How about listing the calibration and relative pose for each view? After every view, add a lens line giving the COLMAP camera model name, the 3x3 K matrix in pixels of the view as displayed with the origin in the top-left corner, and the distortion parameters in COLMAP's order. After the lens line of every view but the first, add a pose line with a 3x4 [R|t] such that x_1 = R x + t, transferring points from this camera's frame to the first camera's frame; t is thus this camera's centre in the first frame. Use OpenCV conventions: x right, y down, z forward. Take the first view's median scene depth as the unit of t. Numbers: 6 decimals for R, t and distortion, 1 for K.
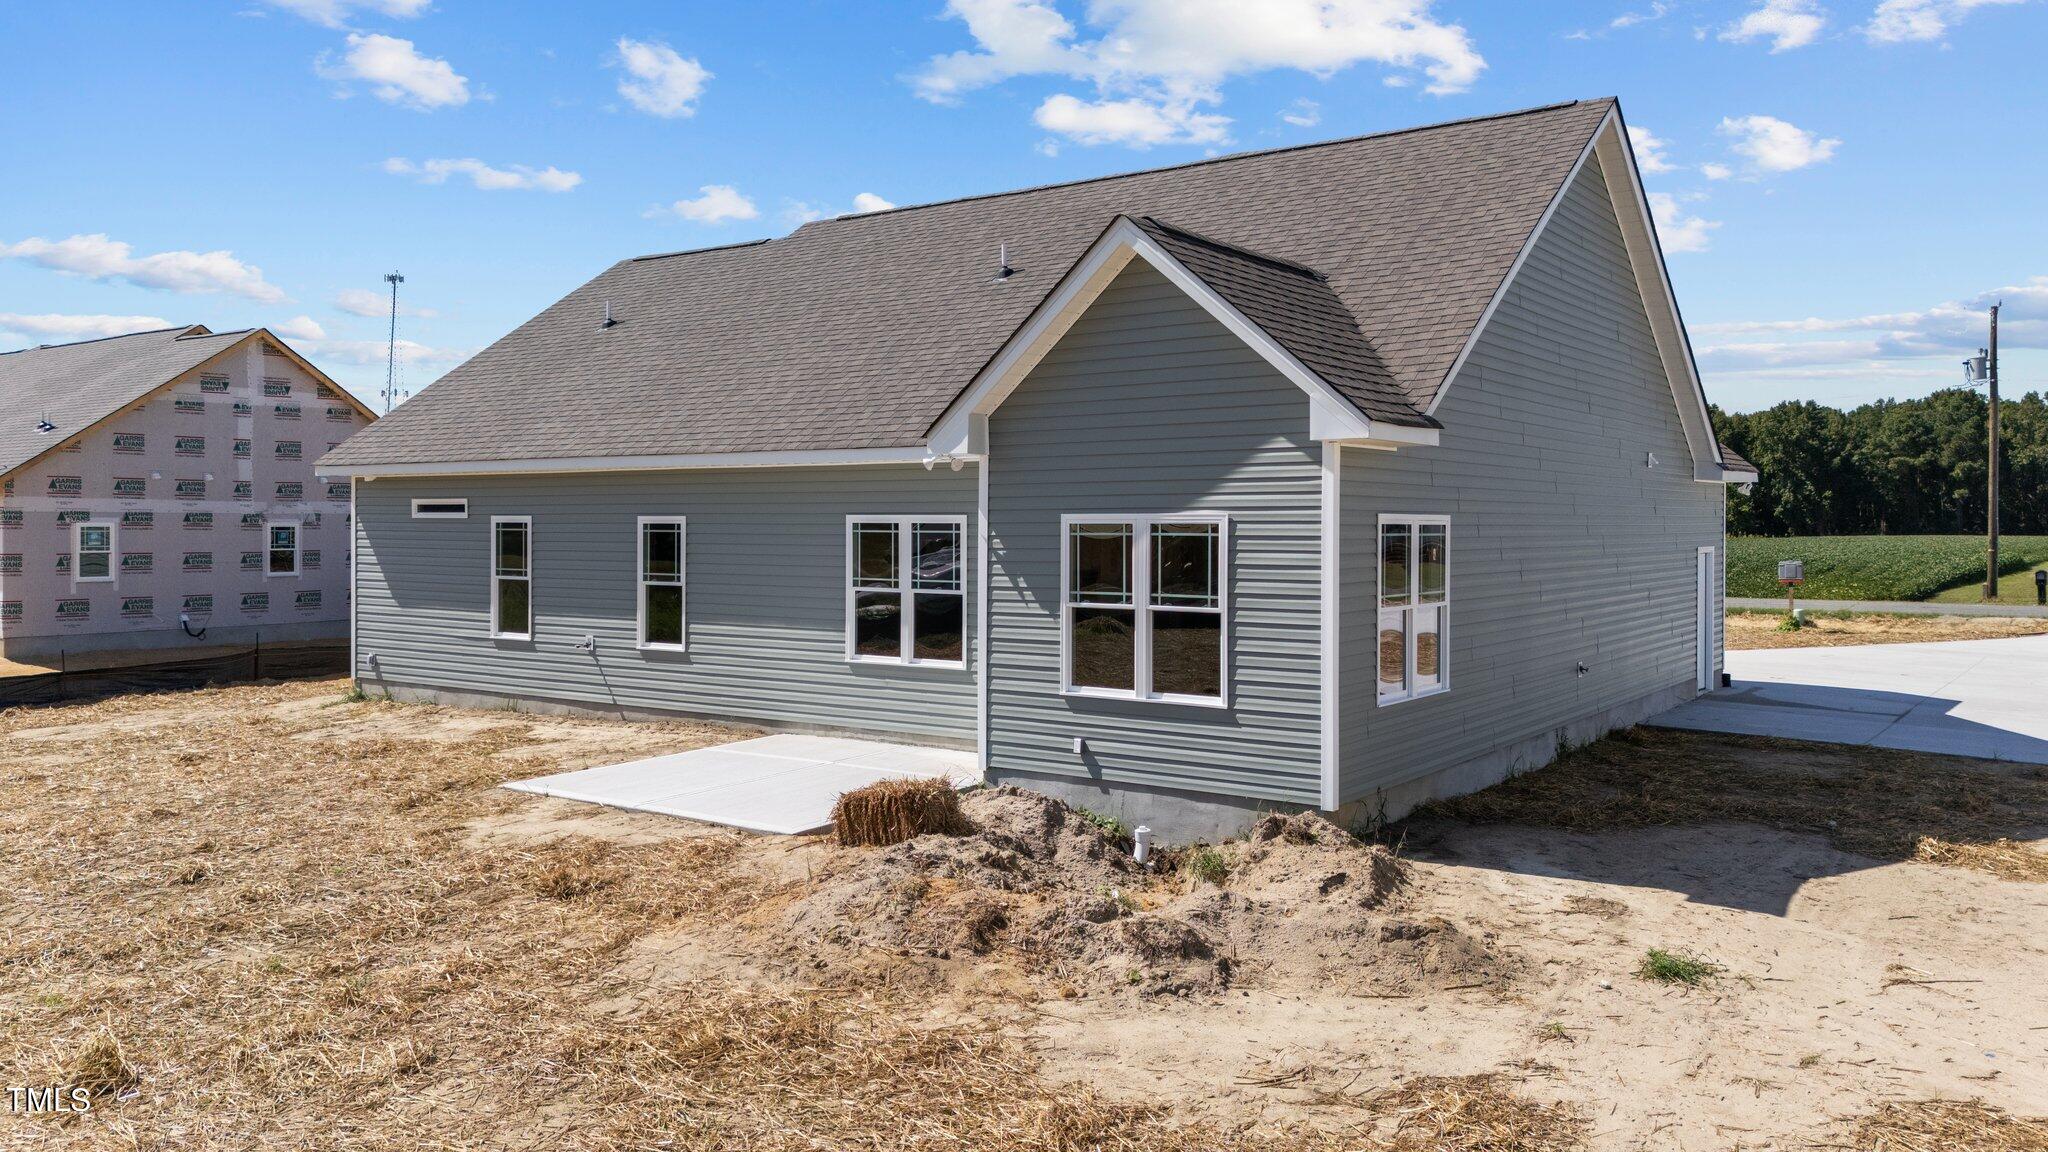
lens RADIAL K [[1499.6, 0, 1017.0], [0, 1499.6, 526.6], [0, 0, 1]] dist [0.130989, -0.177966]
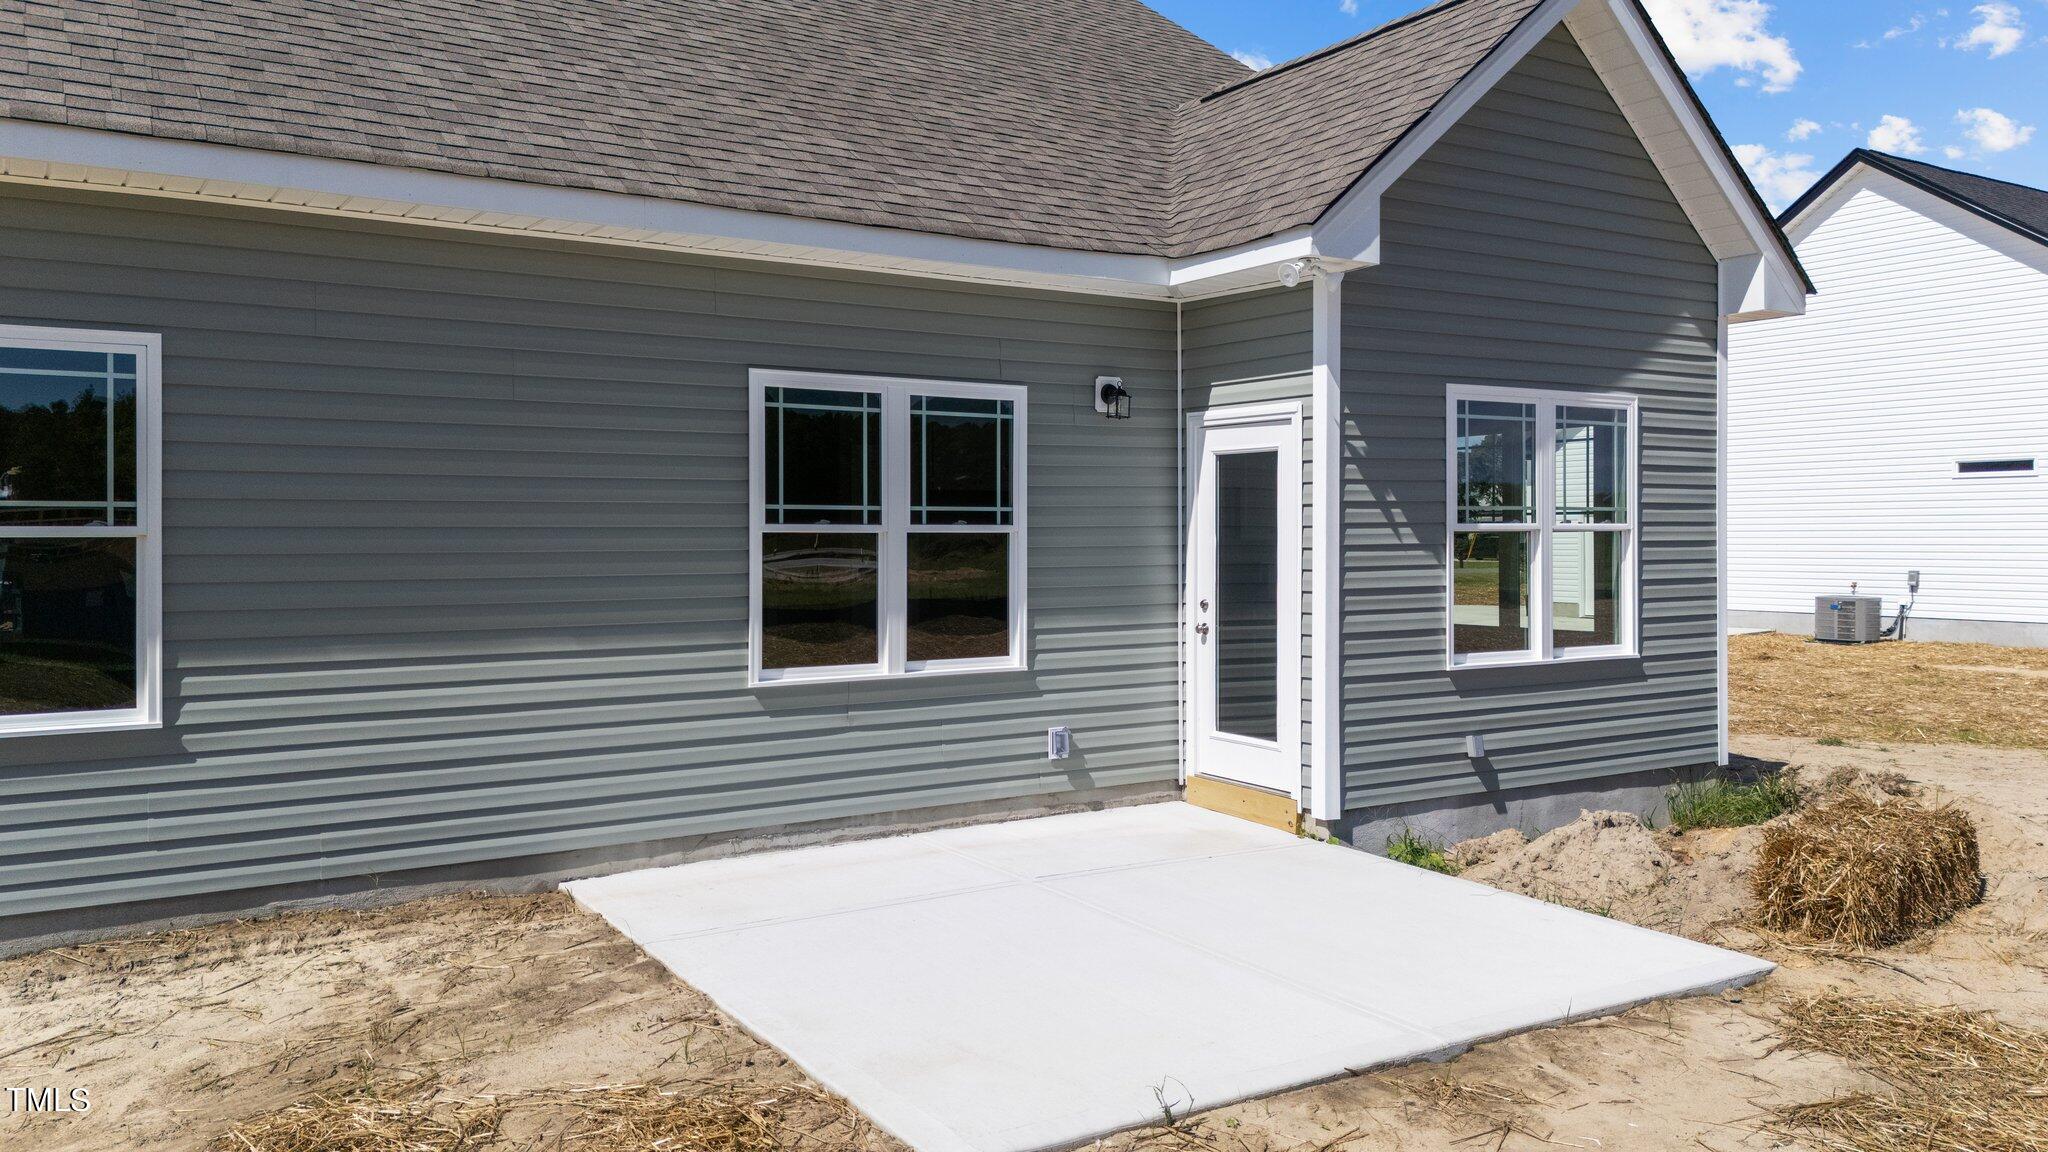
lens RADIAL K [[1499.6, 0, 1017.0], [0, 1499.6, 526.6], [0, 0, 1]] dist [0.130989, -0.177966]
pose [[0.383470, 0.000956, 0.923553, -0.456177], [0.004520, 0.999986, -0.002912, 0.038005], [-0.923542, 0.005291, 0.383460, 0.668072]]
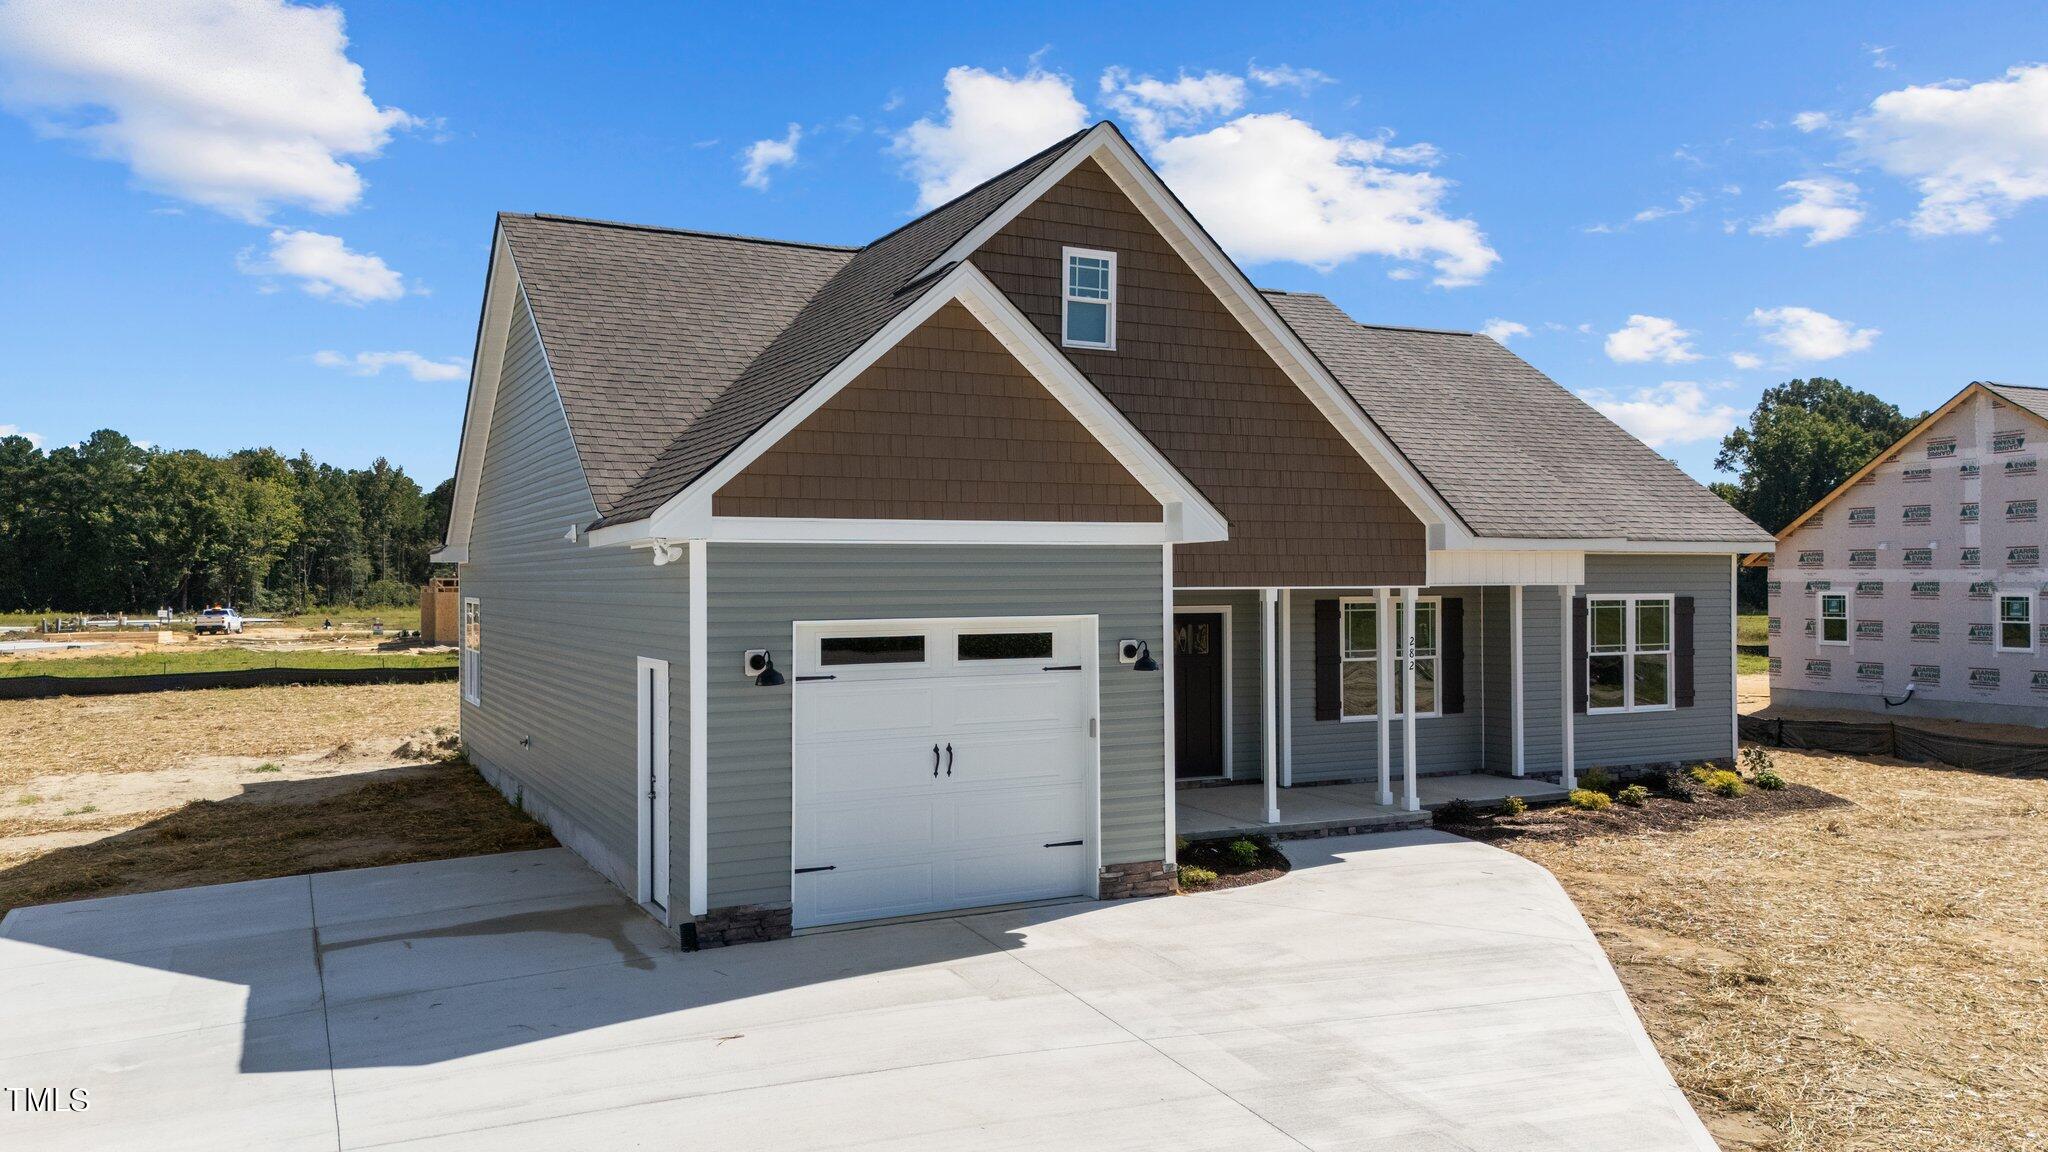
lens RADIAL K [[1502.3, 0, 1019.9], [0, 1502.3, 567.3], [0, 0, 1]] dist [0.074265, -0.086501]
pose [[-0.463501, -0.006658, -0.886071, 1.096640], [0.002462, 0.999958, -0.008802, -0.020228], [0.886093, -0.006261, -0.463466, 1.705411]]
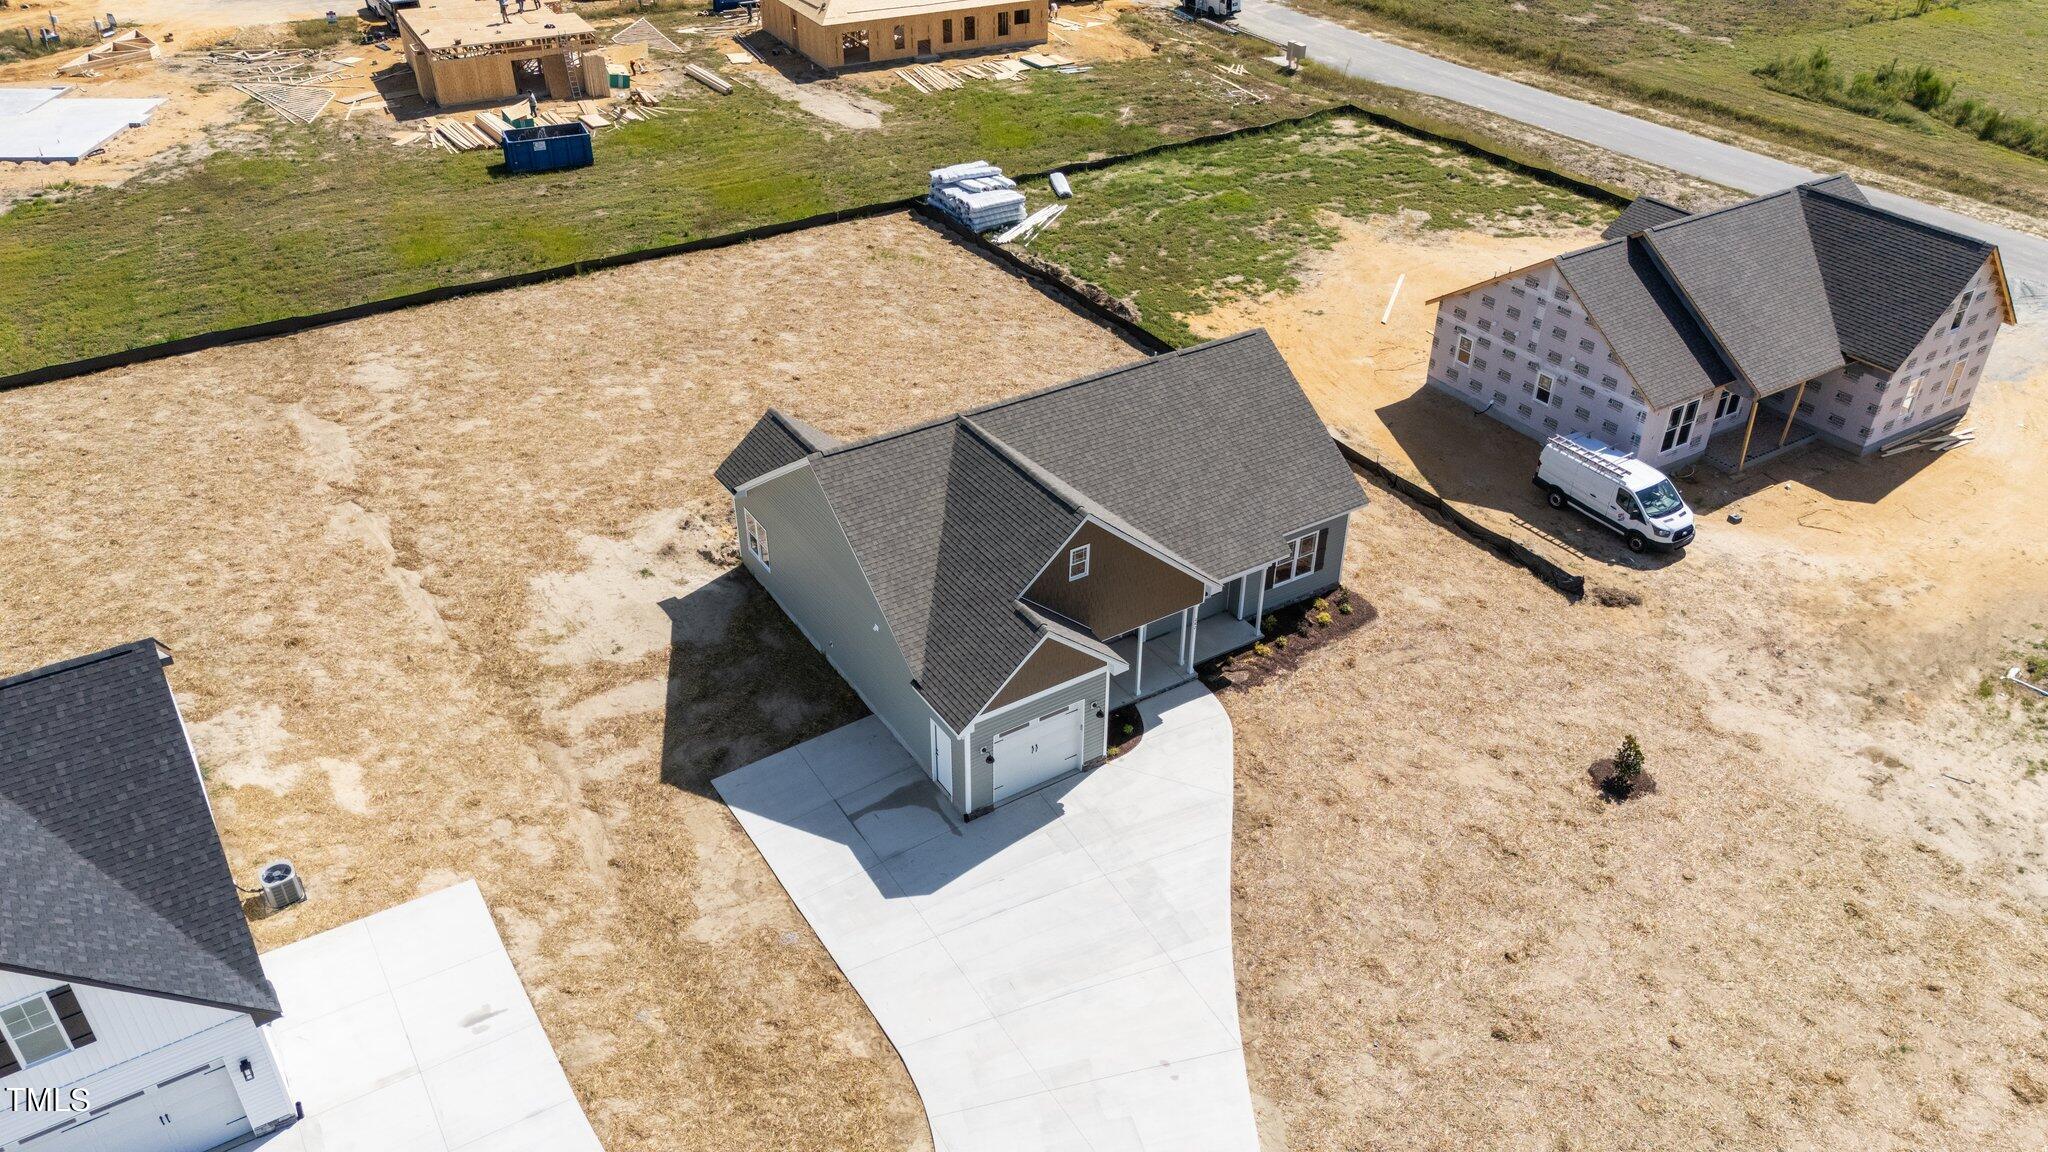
lens RADIAL K [[1502.3, 0, 1019.9], [0, 1502.3, 567.3], [0, 0, 1]] dist [0.074265, -0.086501]
pose [[-0.376169, 0.504079, -0.777432, 2.047105], [-0.005806, 0.837762, 0.546005, -1.333863], [0.926533, 0.209904, -0.312213, 1.948705]]
